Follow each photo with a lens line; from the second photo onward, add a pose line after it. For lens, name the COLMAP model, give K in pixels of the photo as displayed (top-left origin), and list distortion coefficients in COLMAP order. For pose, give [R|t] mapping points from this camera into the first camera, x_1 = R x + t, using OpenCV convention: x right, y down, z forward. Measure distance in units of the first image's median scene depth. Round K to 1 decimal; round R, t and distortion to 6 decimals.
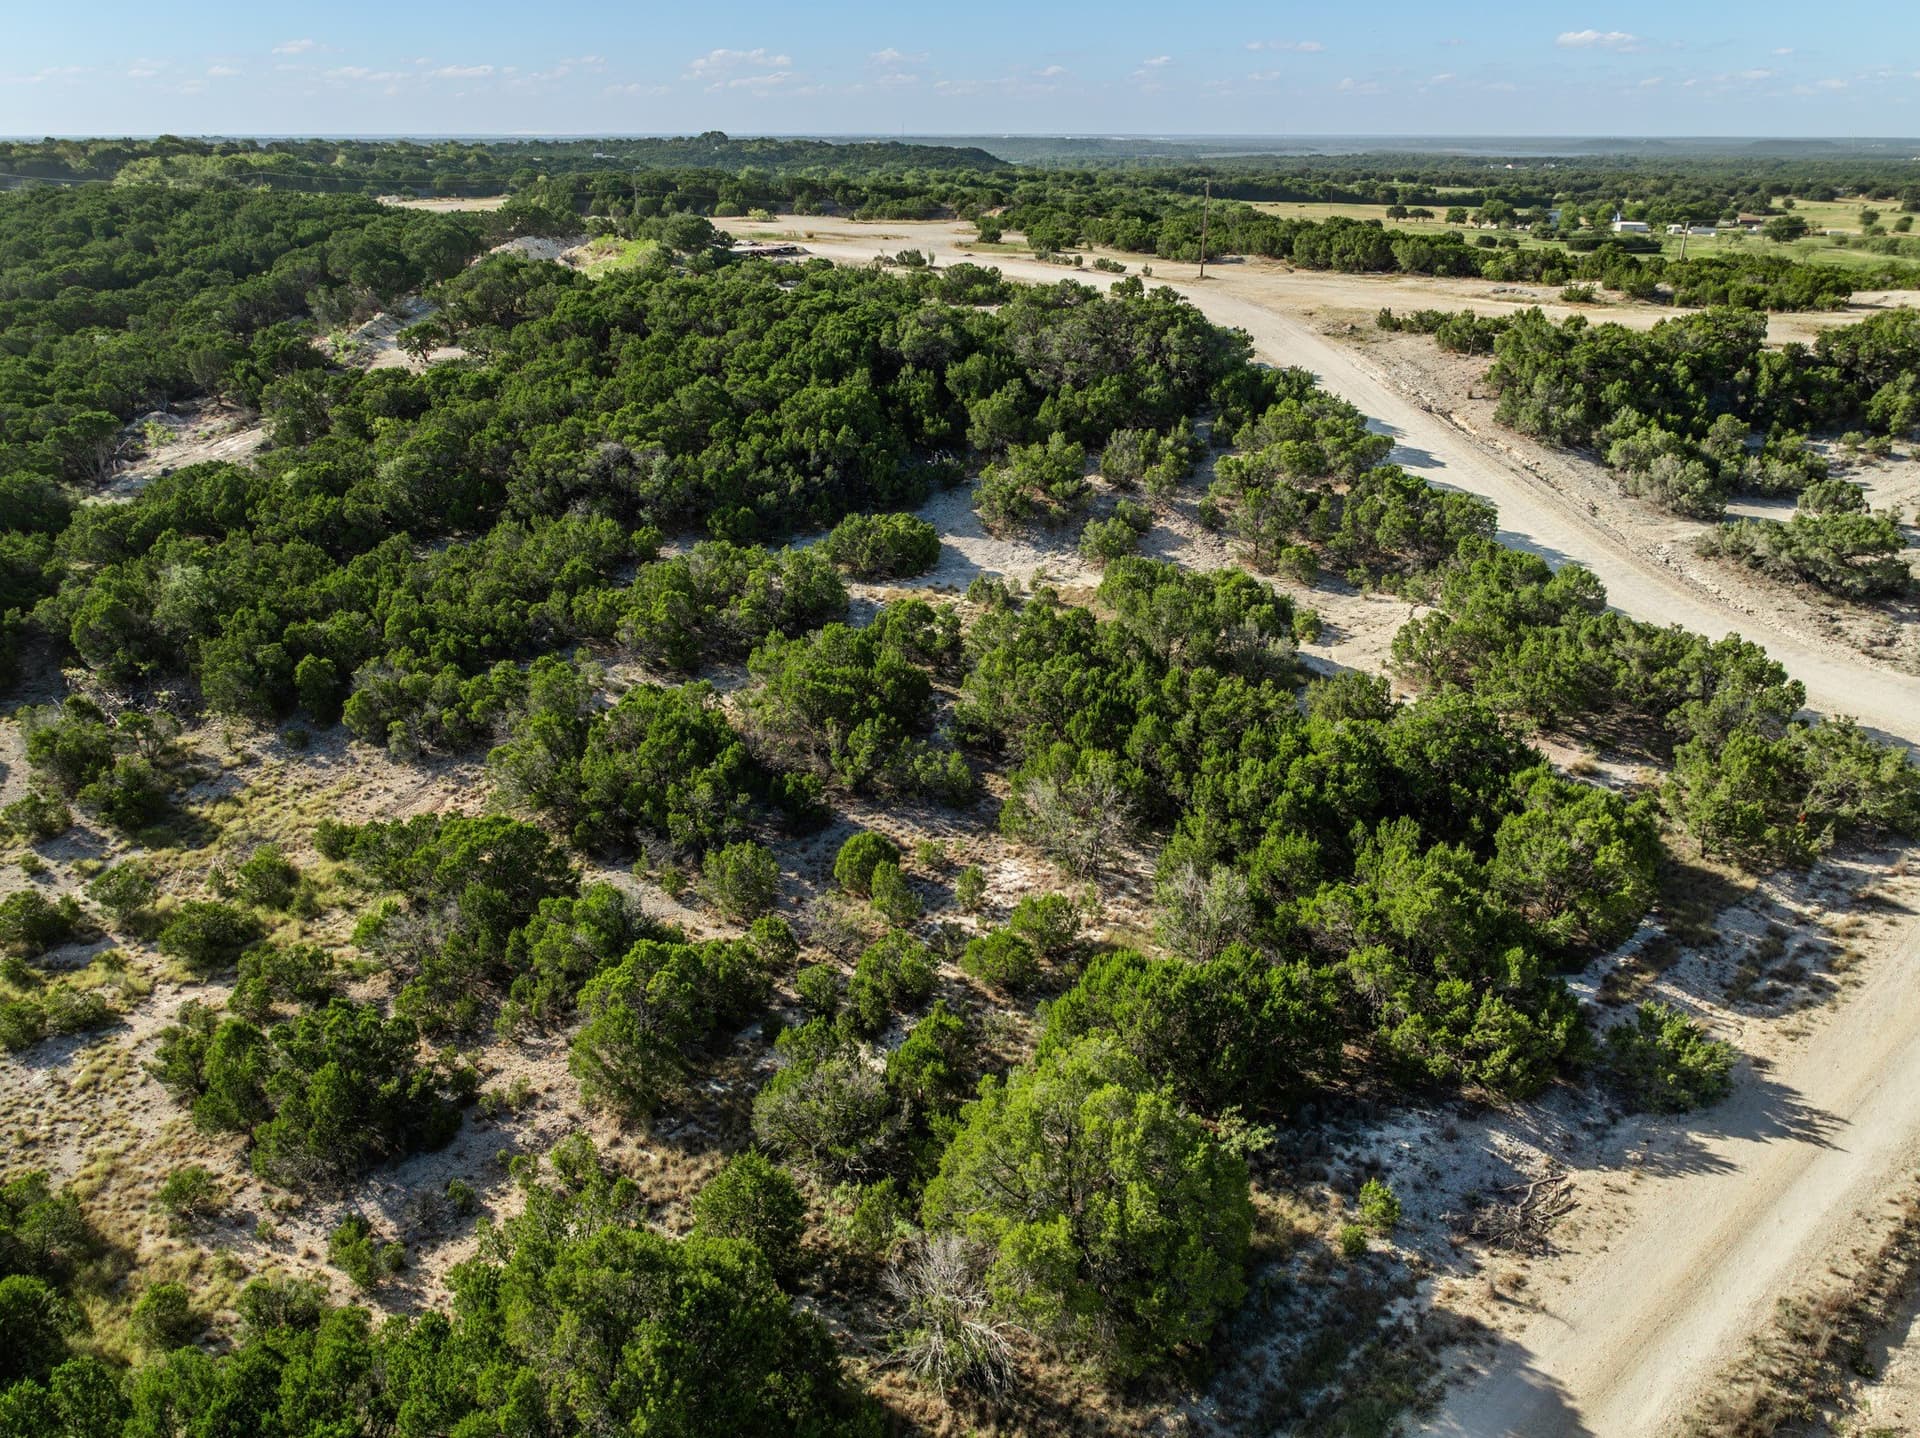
lens RADIAL K [[1347.6, 0, 960.0], [0, 1347.6, 719.0], [0, 0, 1]] dist [-0.028030, 0.016651]
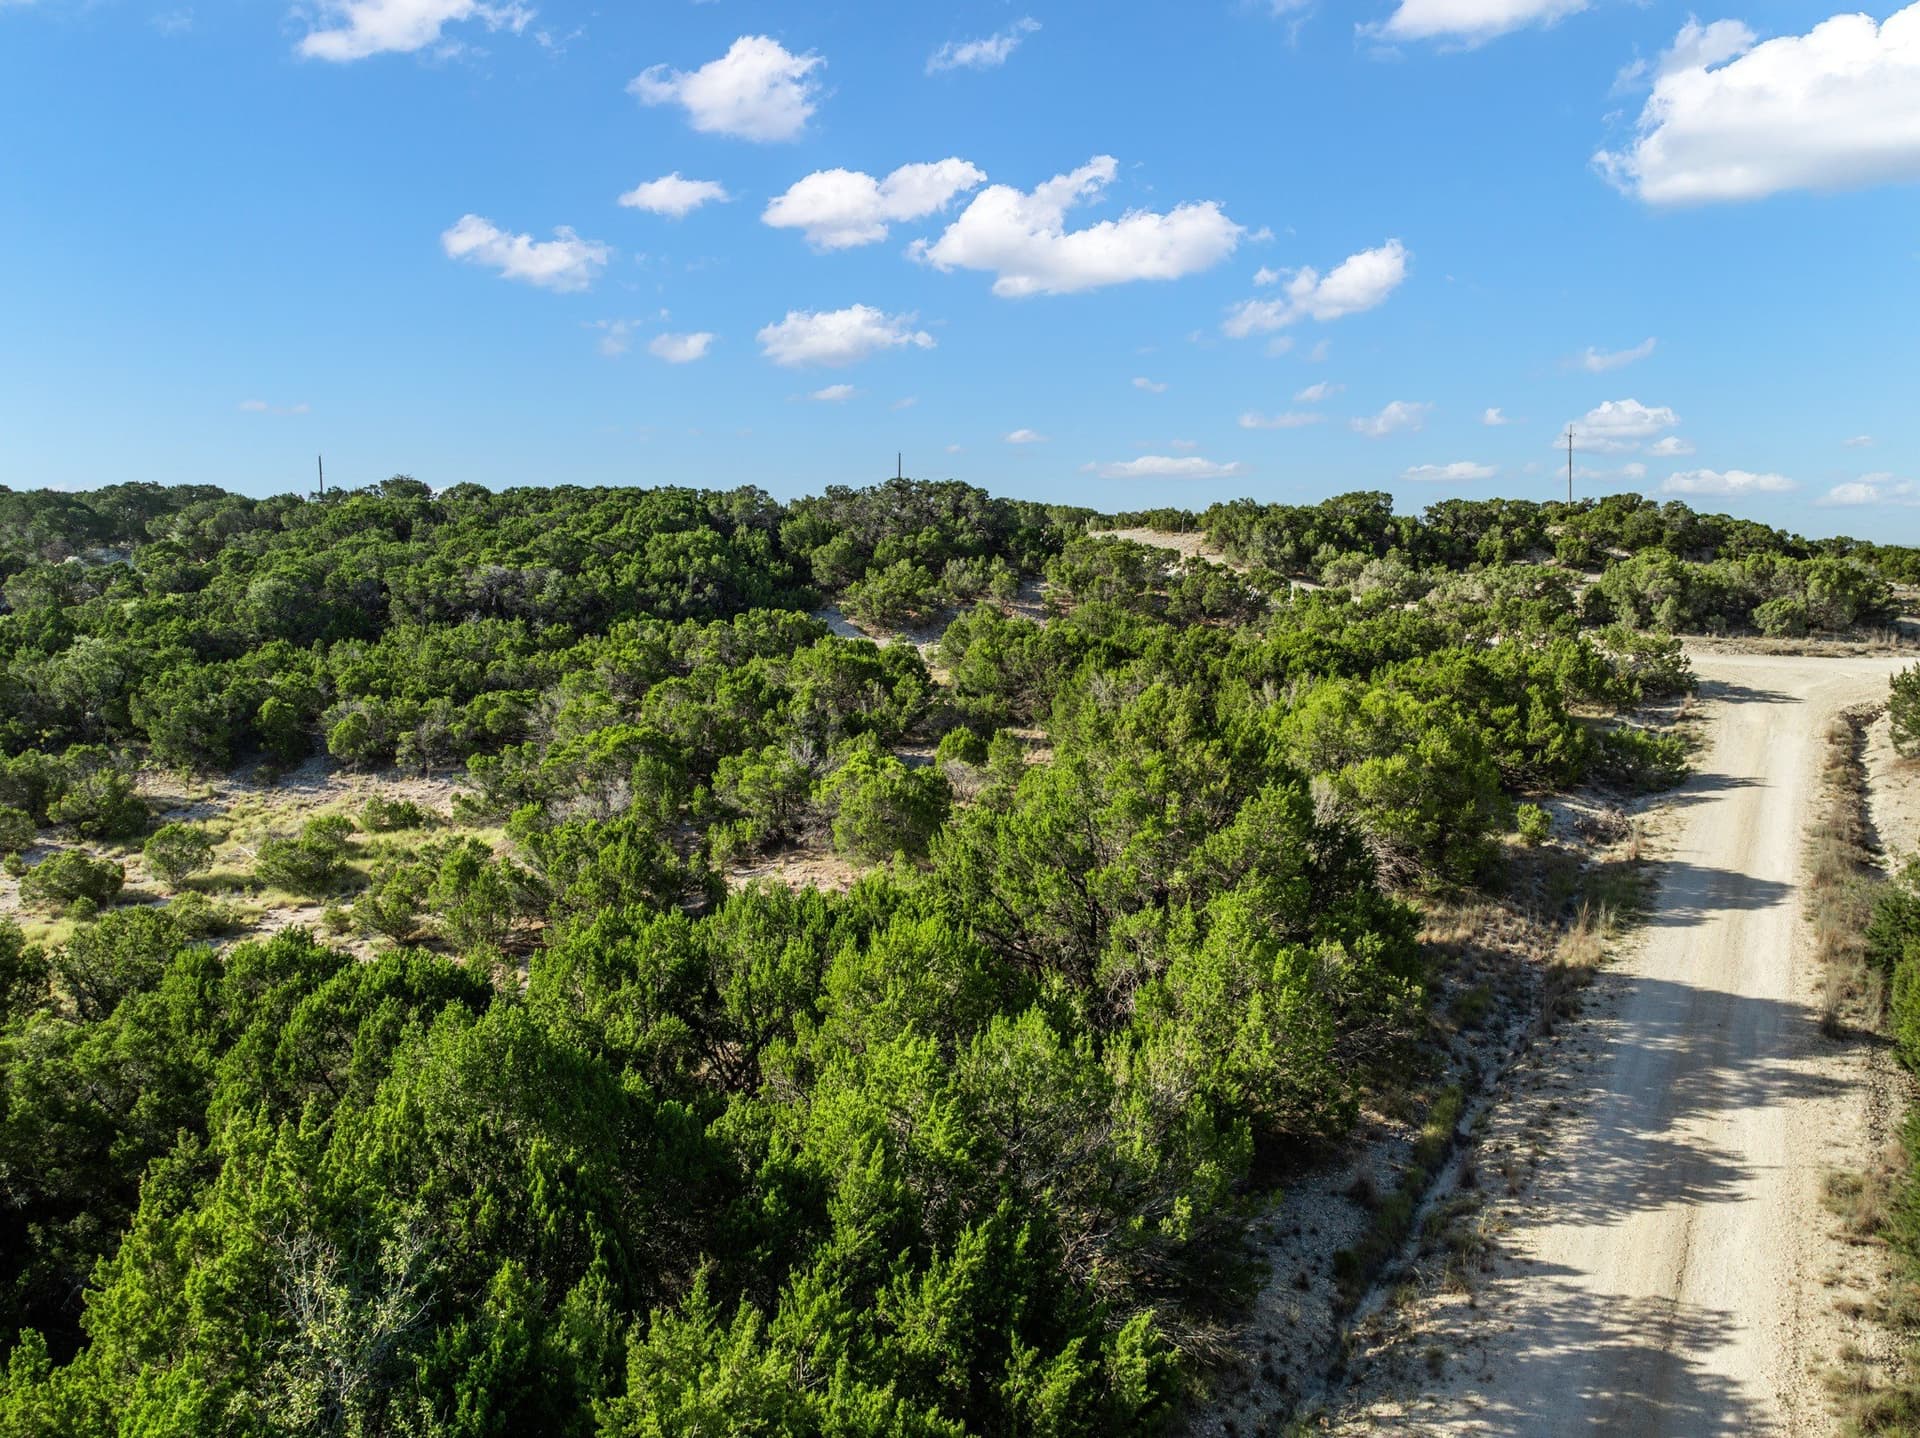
lens RADIAL K [[1347.6, 0, 960.0], [0, 1347.6, 719.0], [0, 0, 1]] dist [-0.028030, 0.016651]
pose [[0.945277, -0.034692, 0.324419, -0.309127], [0.122564, 0.959264, -0.254542, 0.256493], [-0.302373, 0.280375, 0.911022, -0.025705]]
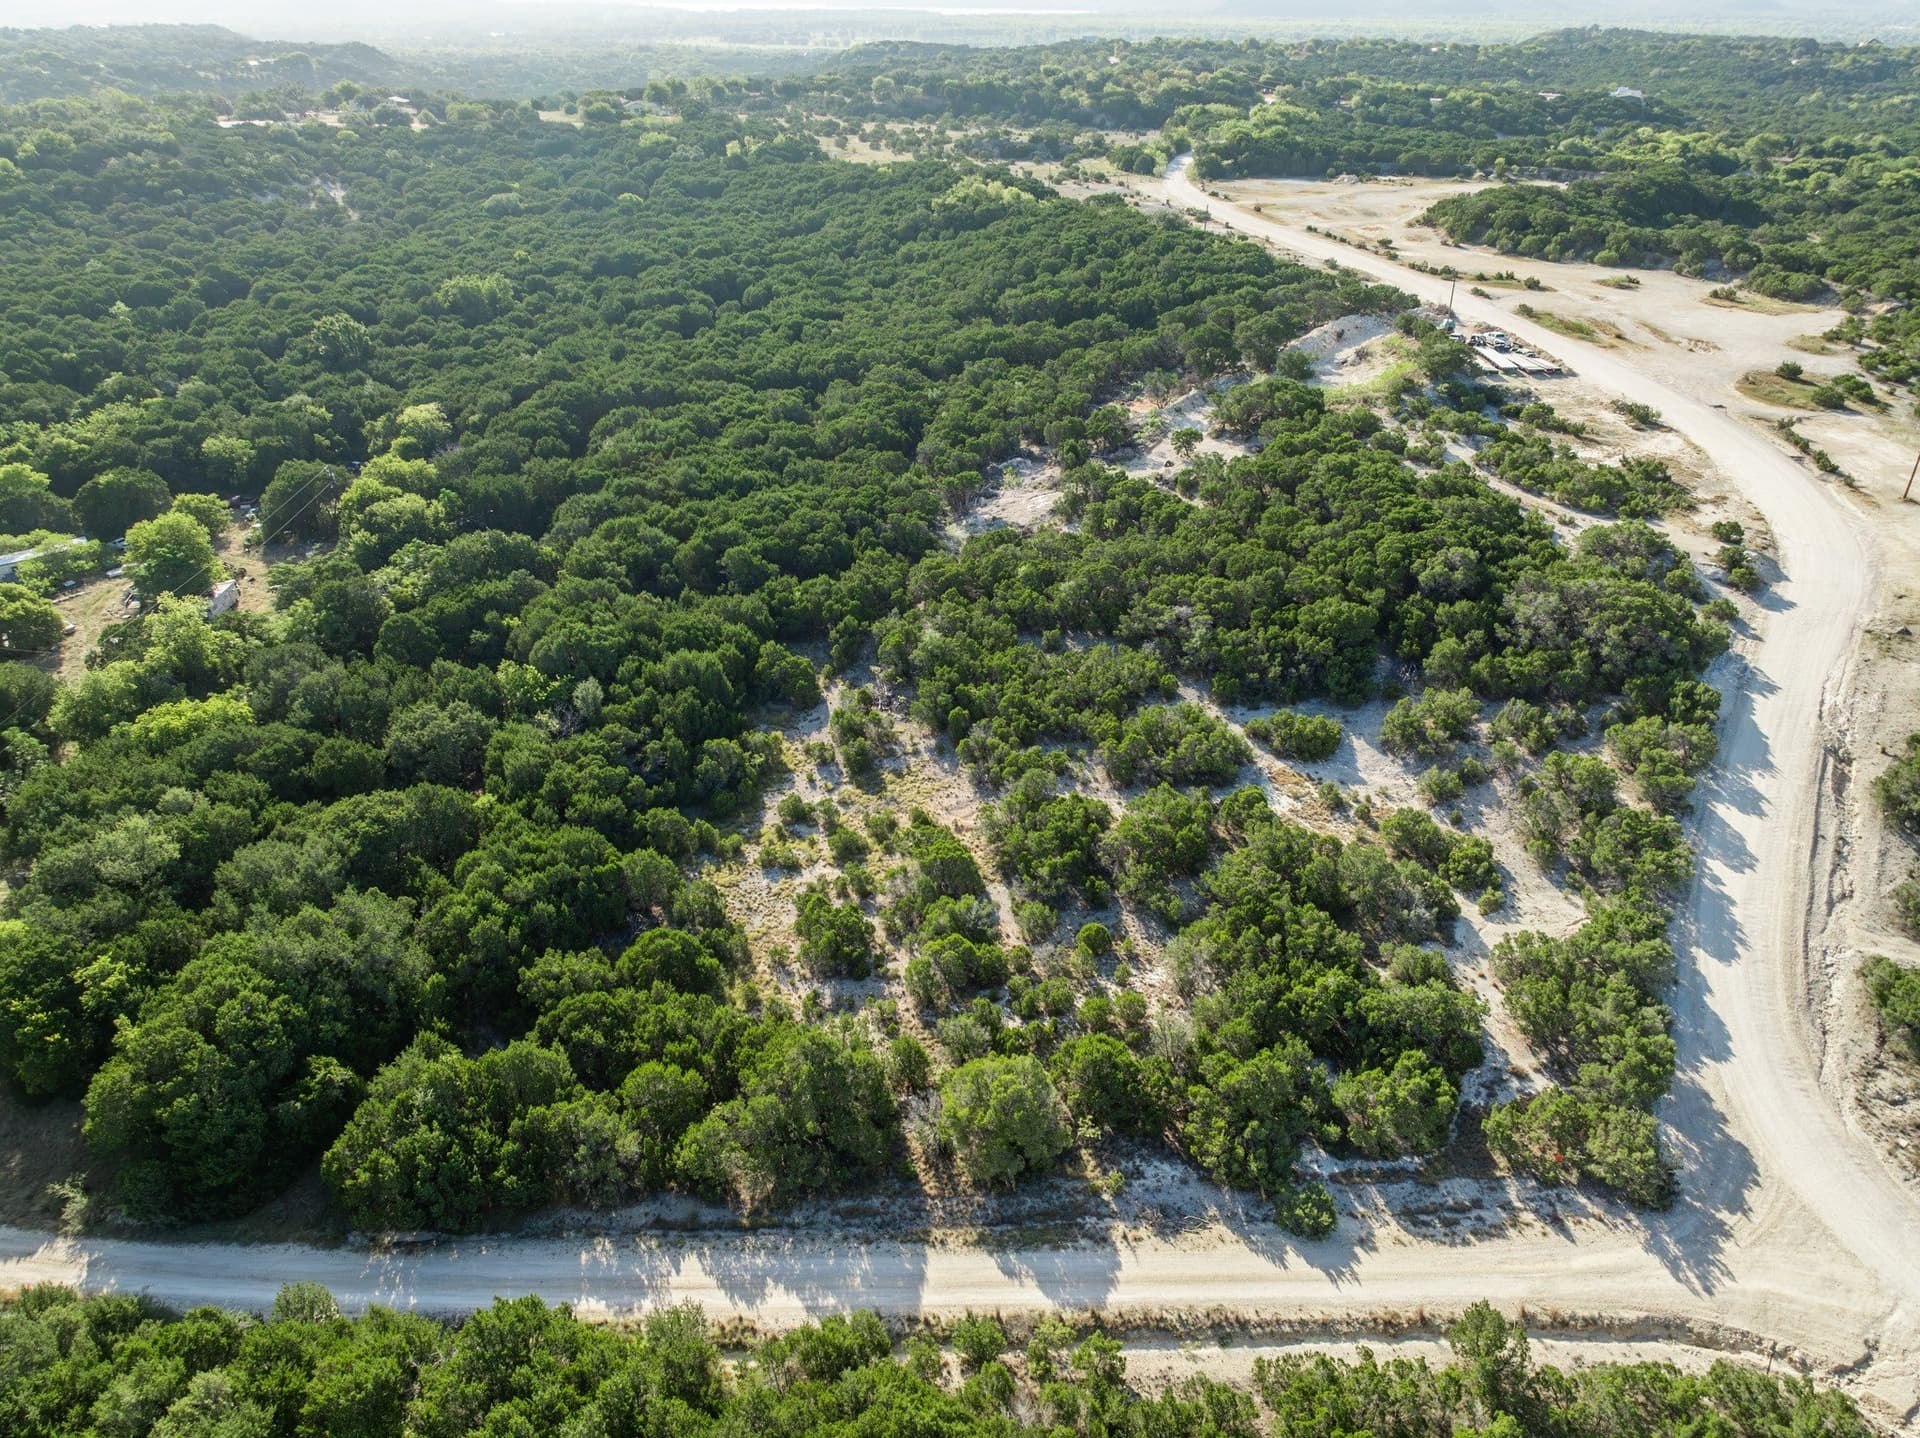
lens RADIAL K [[1347.6, 0, 960.0], [0, 1347.6, 719.0], [0, 0, 1]] dist [-0.028030, 0.016651]
pose [[0.754795, 0.320434, -0.572370, 0.568157], [-0.261985, 0.947213, 0.184802, -0.358483], [0.601373, 0.010465, 0.798900, -0.481909]]
